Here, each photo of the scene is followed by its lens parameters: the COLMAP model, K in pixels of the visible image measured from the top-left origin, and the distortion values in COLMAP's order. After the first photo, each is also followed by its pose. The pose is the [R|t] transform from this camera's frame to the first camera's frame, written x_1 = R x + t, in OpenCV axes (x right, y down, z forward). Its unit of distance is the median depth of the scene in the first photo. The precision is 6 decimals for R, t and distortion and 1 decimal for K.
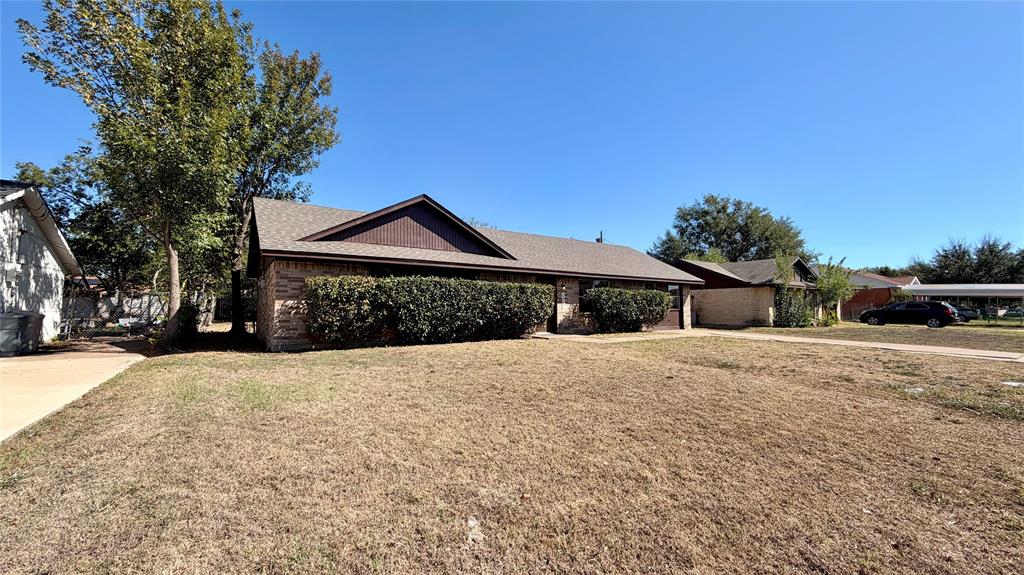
lens RADIAL K [[407.6, 0, 512.0], [0, 407.6, 287.5], [0, 0, 1]] dist [0.001400, -0.000057]
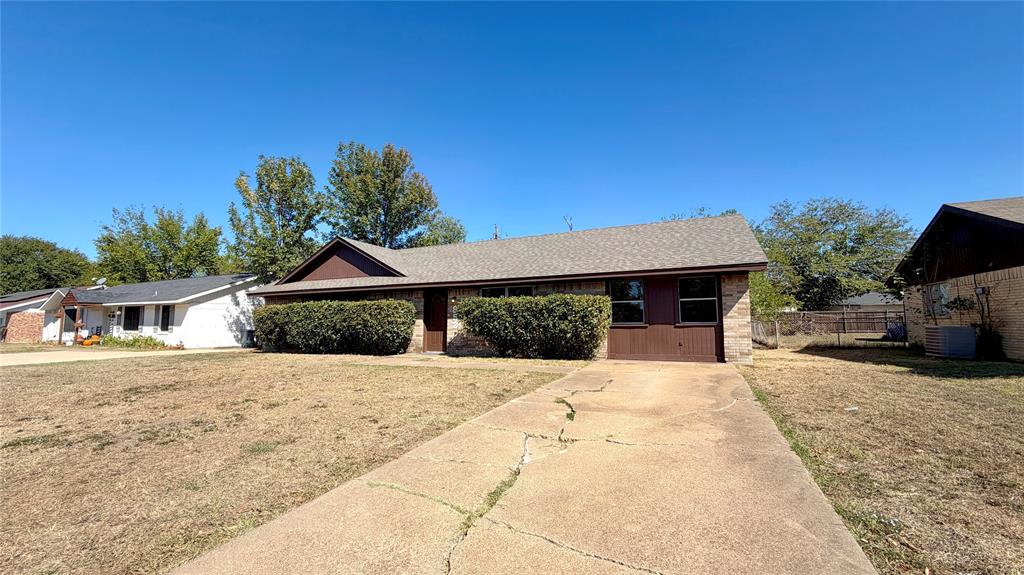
lens RADIAL K [[407.6, 0, 512.0], [0, 407.6, 287.5], [0, 0, 1]] dist [0.001400, -0.000057]
pose [[0.510215, -0.084412, -0.855894, 0.942254], [0.053767, 0.996356, -0.066214, 0.037339], [0.858364, -0.012236, 0.512895, 0.672368]]
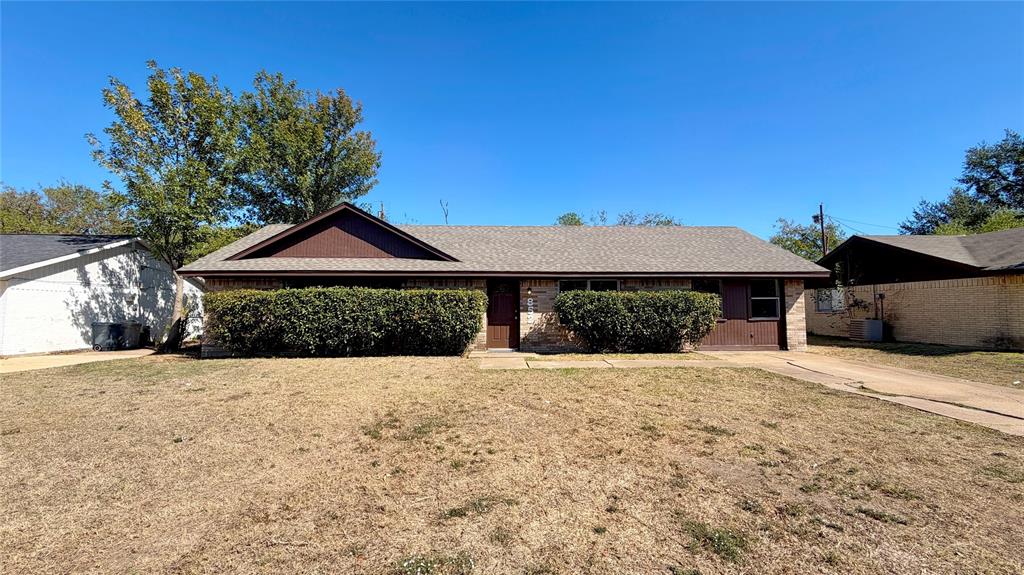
lens RADIAL K [[407.6, 0, 512.0], [0, 407.6, 287.5], [0, 0, 1]] dist [0.001400, -0.000057]
pose [[0.840877, -0.033785, -0.540171, 0.529090], [0.032208, 0.999405, -0.012369, 0.000385], [0.540267, -0.006997, 0.841464, 0.325833]]
